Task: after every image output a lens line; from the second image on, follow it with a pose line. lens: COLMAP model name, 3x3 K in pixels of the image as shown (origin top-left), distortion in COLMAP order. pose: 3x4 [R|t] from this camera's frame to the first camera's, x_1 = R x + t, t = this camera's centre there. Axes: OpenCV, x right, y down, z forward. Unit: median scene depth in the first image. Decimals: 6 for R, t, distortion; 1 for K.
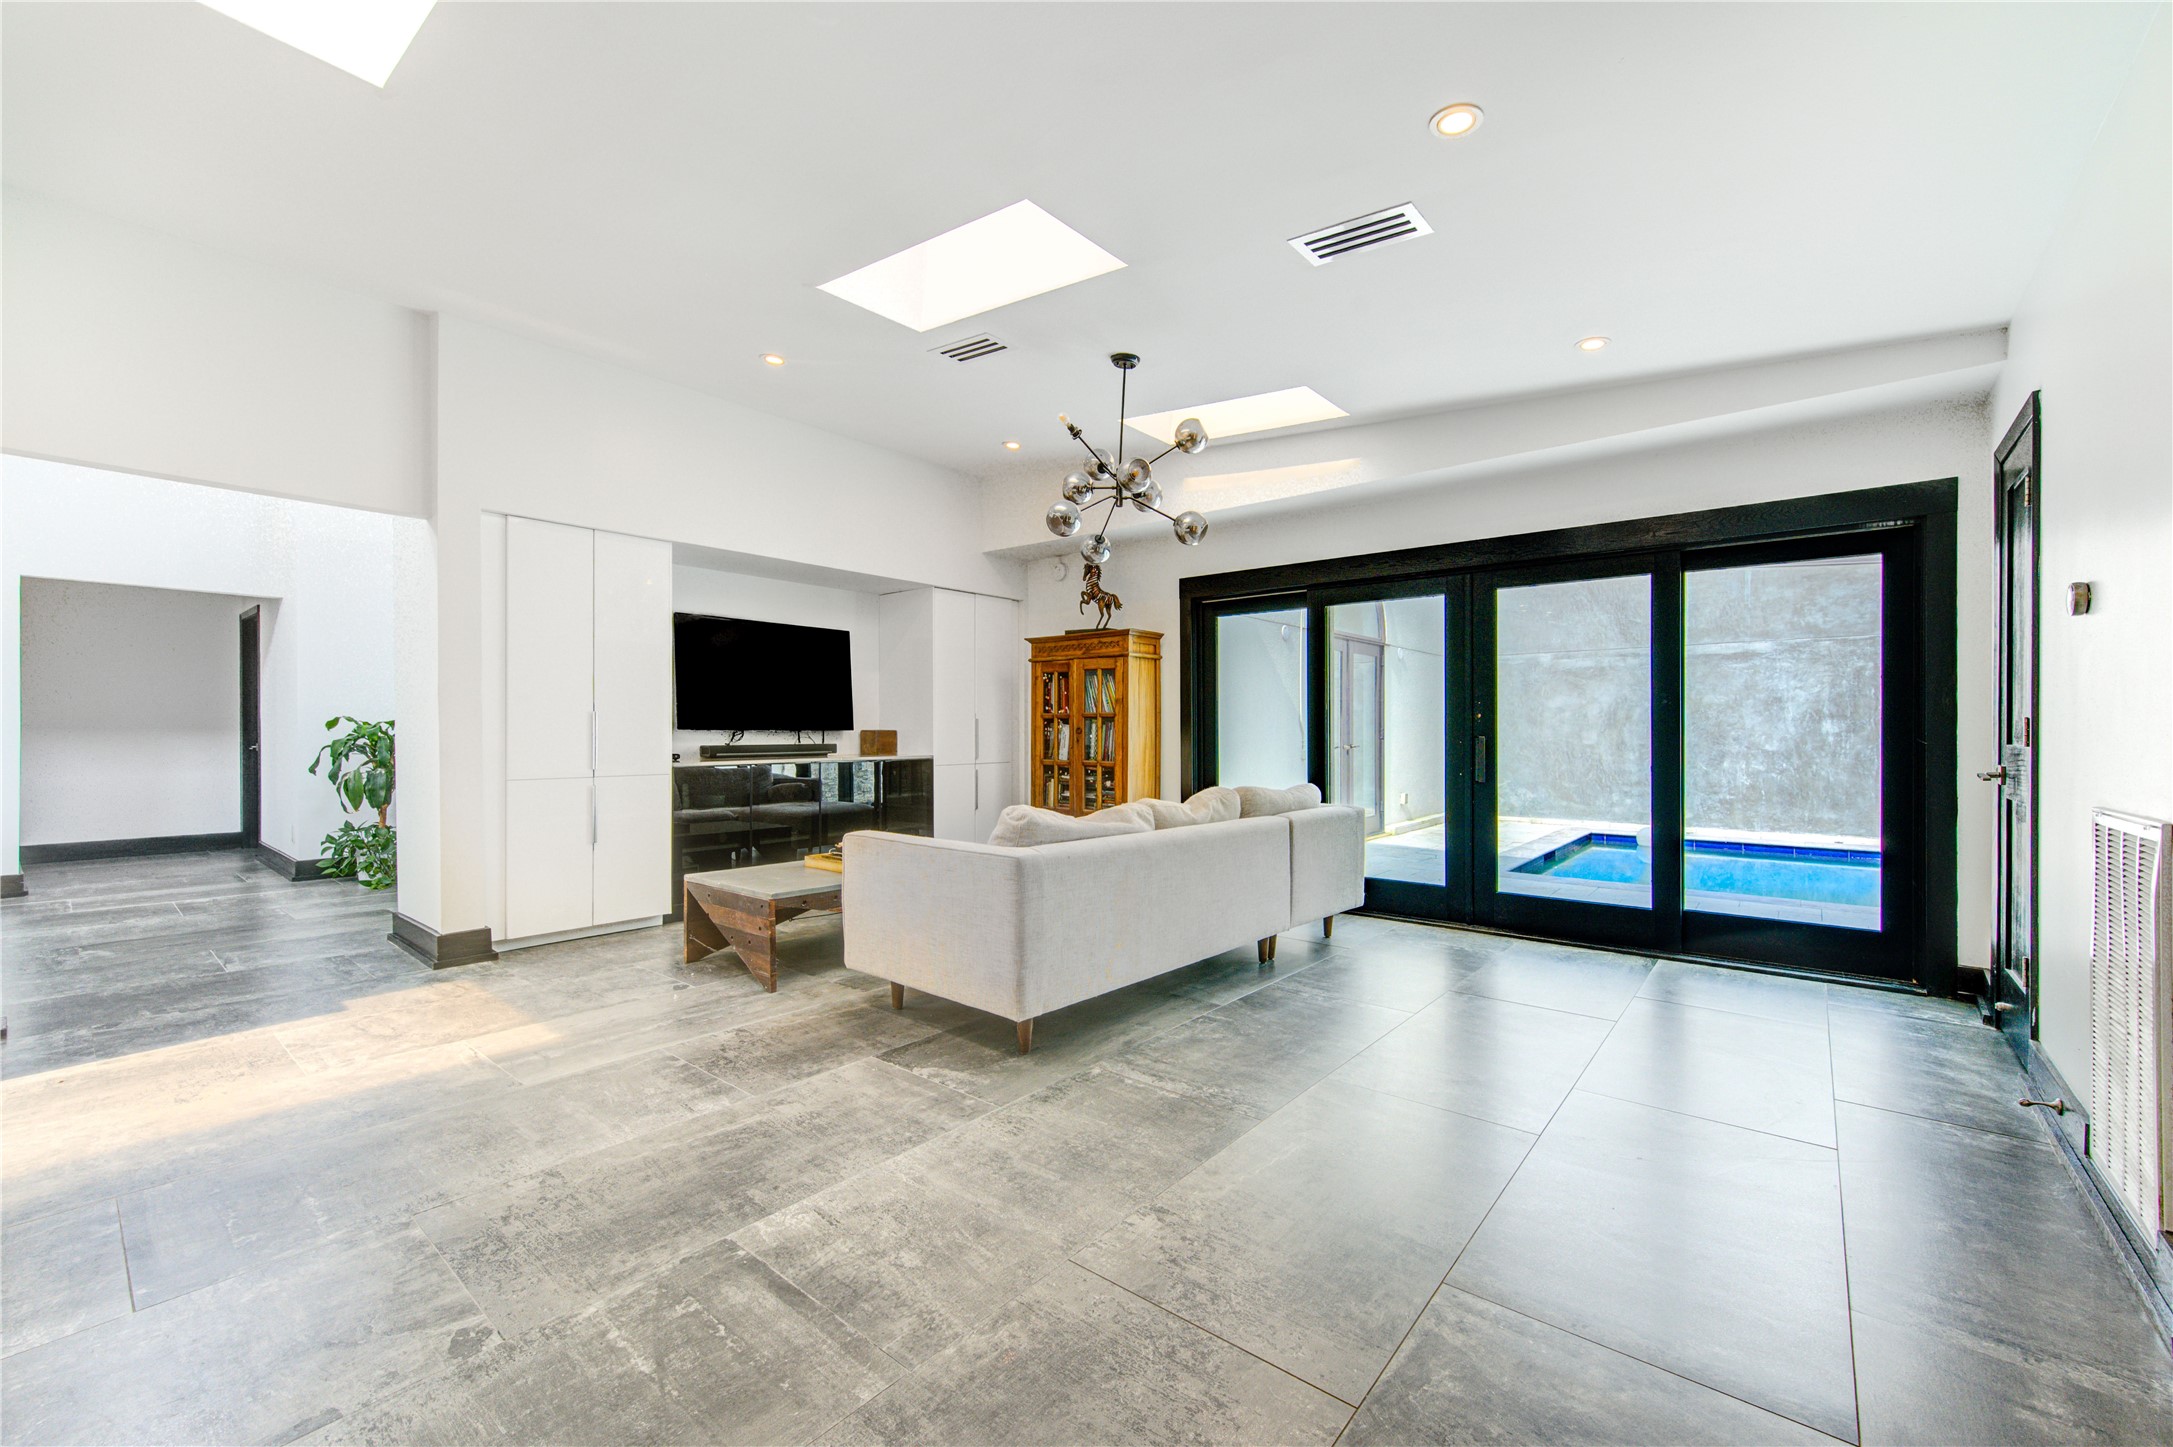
lens RADIAL K [[865.0, 0, 1092.3], [0, 865.0, 731.6], [0, 0, 1]] dist [0.001828, 0.000425]
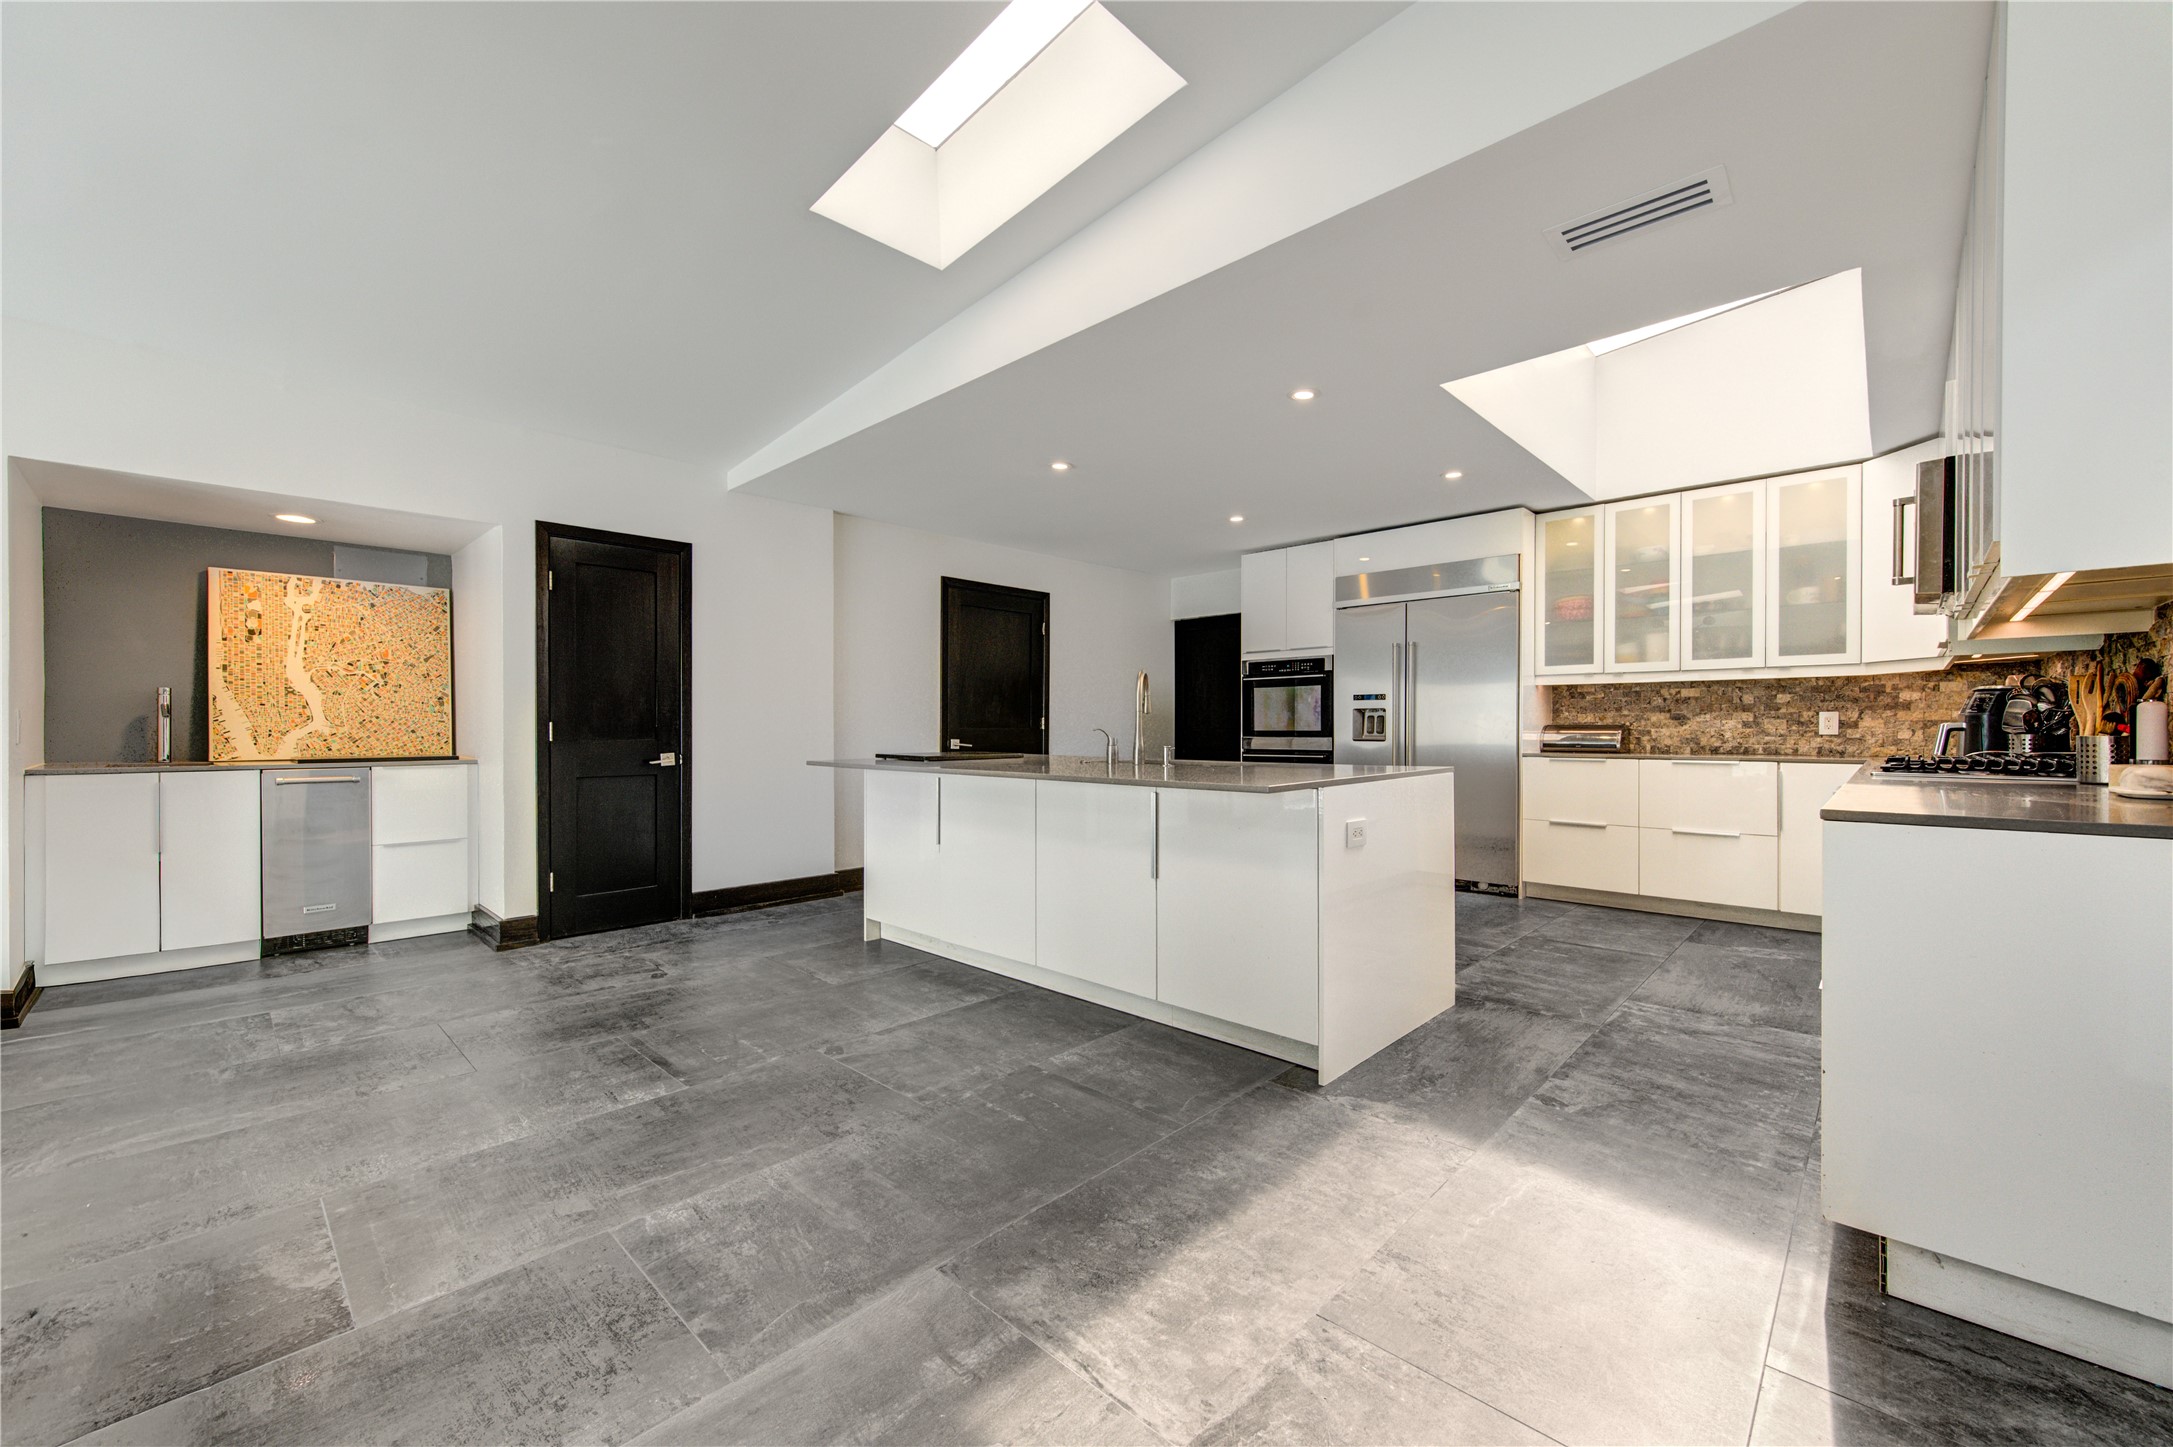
lens RADIAL K [[847.0, 0, 1080.4], [0, 847.0, 730.6], [0, 0, 1]] dist [0.001627, 0.000234]
pose [[-0.997025, -0.001275, 0.077070, -0.881227], [-0.000855, 0.999985, 0.005485, 0.000807], [-0.077076, 0.005403, -0.997011, 1.761659]]
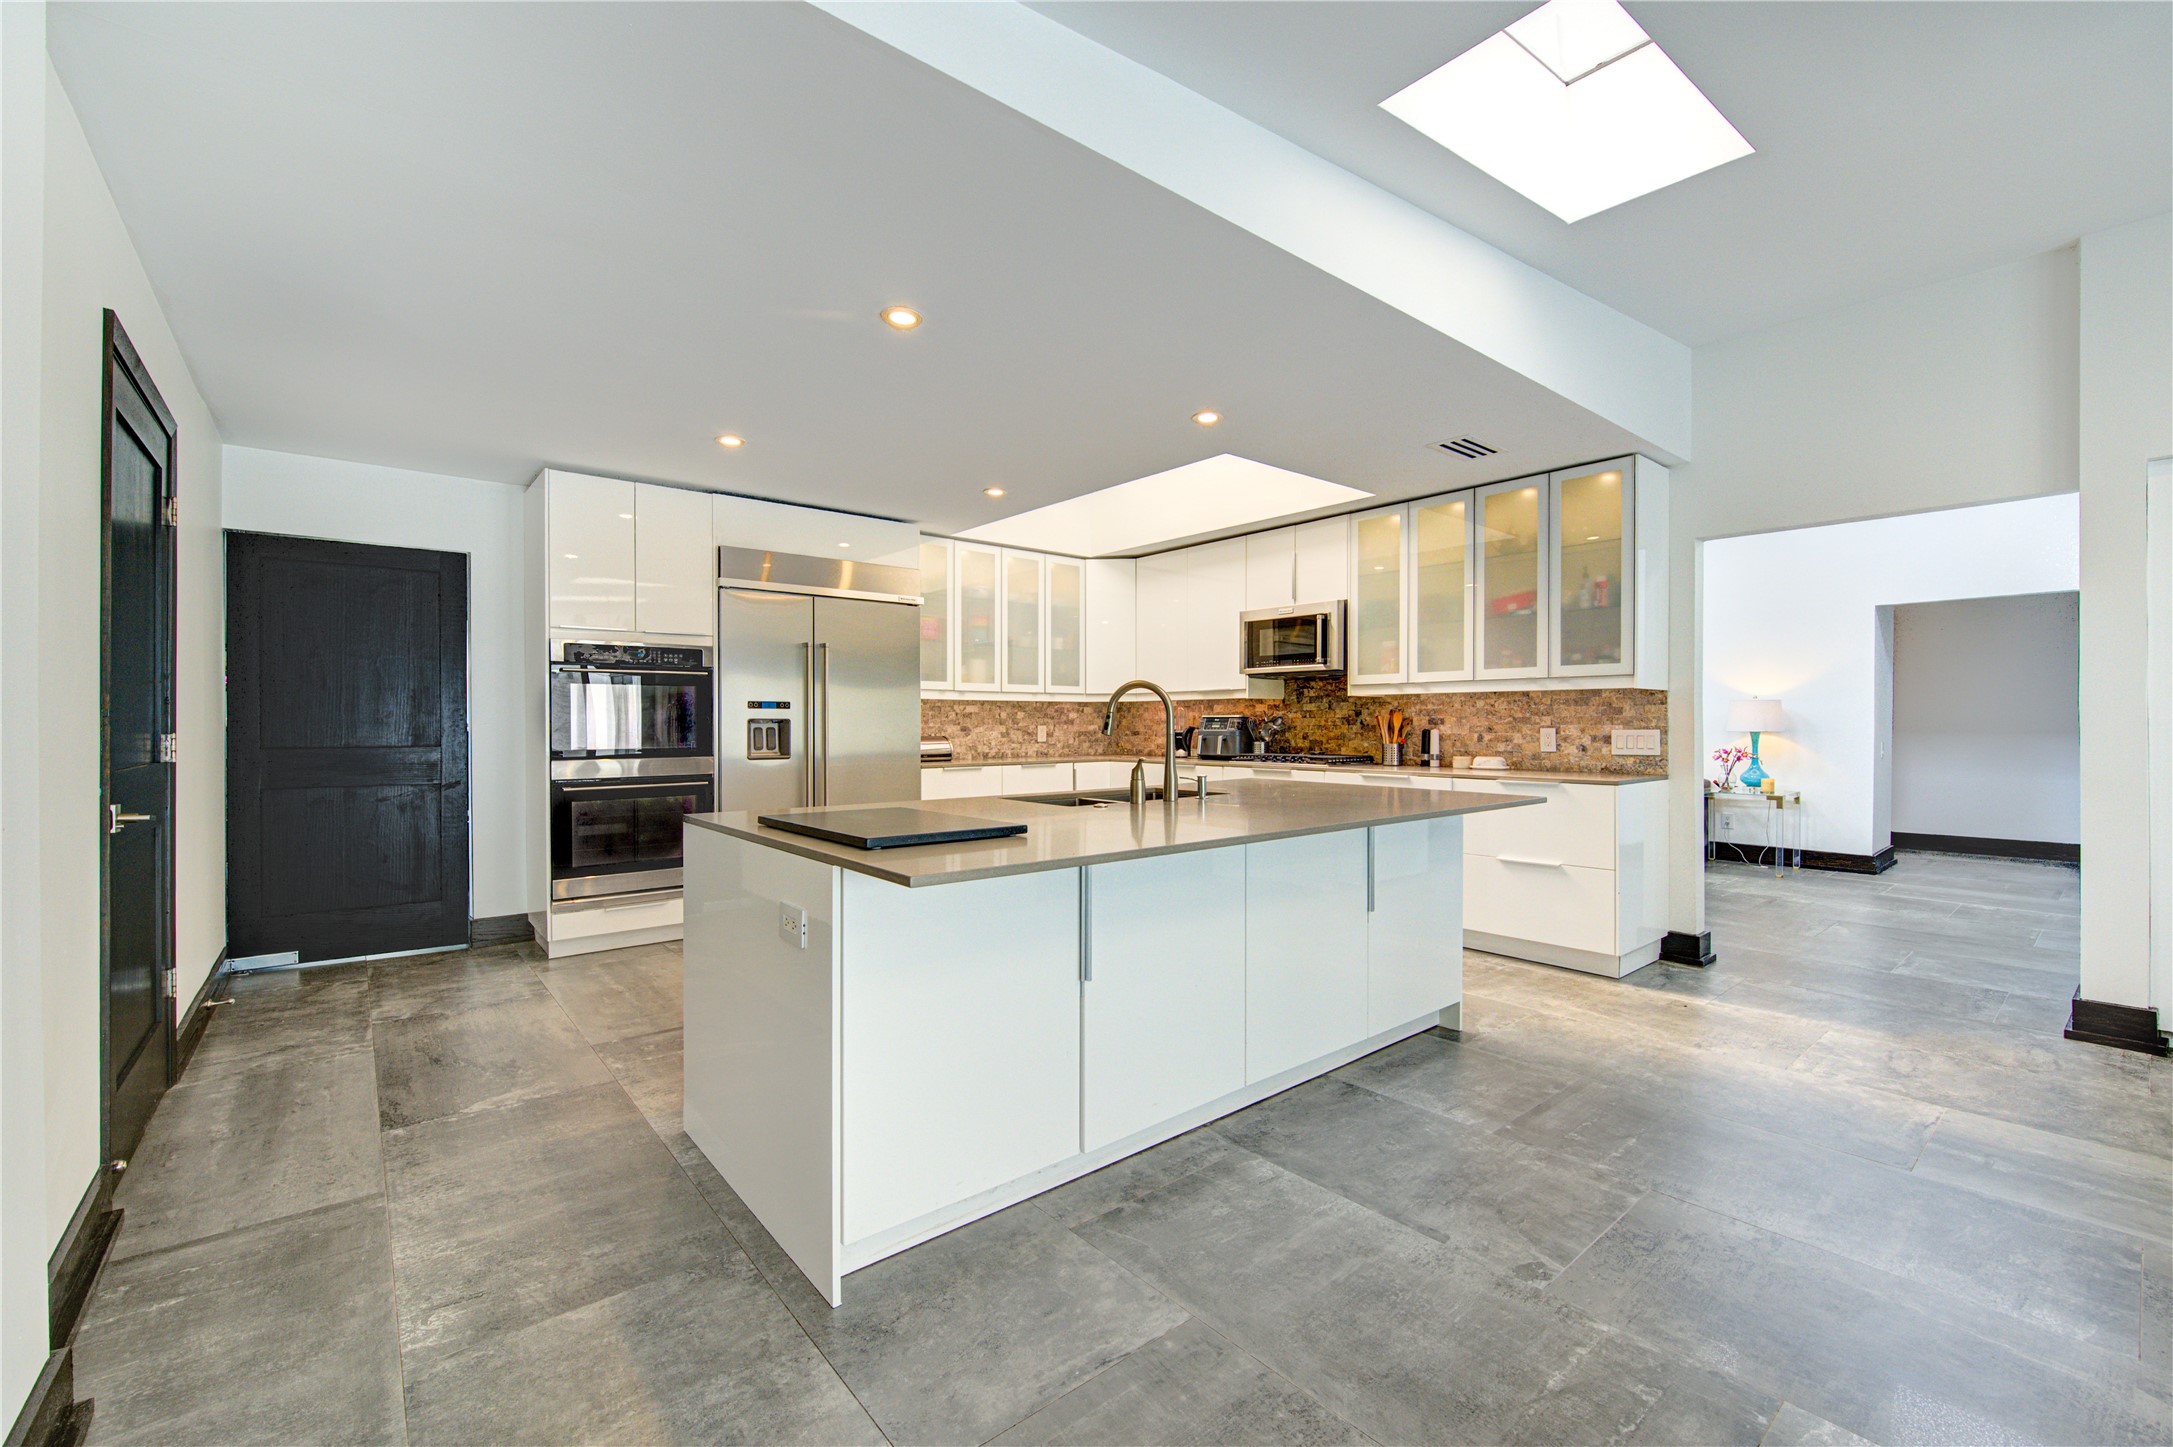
lens RADIAL K [[903.5, 0, 1092.0], [0, 903.5, 725.5], [0, 0, 1]] dist [-0.009422, -0.000258]
pose [[-0.183518, 0.001703, -0.983015, 0.394123], [-0.000106, 0.999998, 0.001752, -0.037954], [0.983016, 0.000425, -0.183518, 0.395240]]
